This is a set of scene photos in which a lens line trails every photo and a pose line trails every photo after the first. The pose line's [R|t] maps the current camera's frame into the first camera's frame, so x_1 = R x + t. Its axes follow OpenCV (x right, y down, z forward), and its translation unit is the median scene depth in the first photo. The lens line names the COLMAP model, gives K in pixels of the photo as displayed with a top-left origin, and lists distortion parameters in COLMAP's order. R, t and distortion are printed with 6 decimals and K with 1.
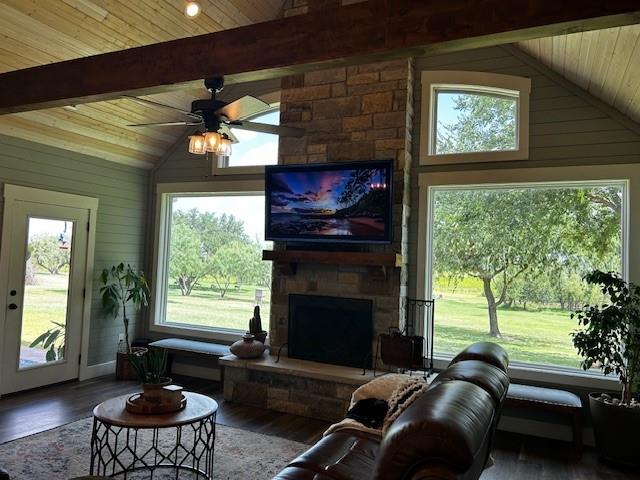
lens RADIAL K [[492.9, 0, 320.0], [0, 492.9, 240.0], [0, 0, 1]] dist [-0.004508, -0.001786]
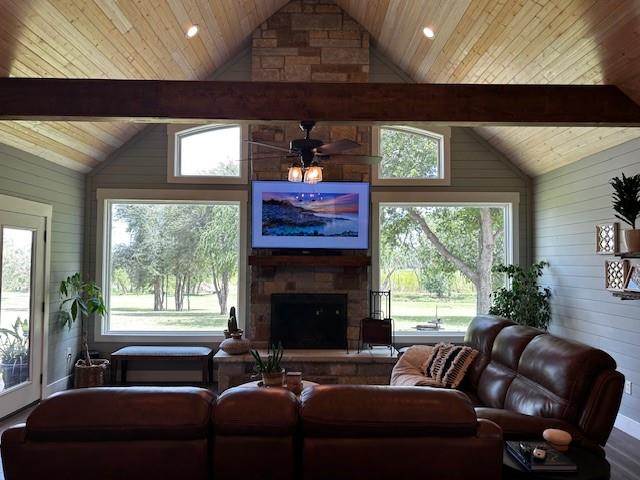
lens RADIAL K [[492.9, 0, 320.0], [0, 492.9, 240.0], [0, 0, 1]] dist [-0.004508, -0.001786]
pose [[0.891968, -0.014984, 0.451850, -0.459374], [0.010408, 0.999866, 0.012611, -0.027097], [-0.451979, -0.006546, 0.892005, -0.066934]]
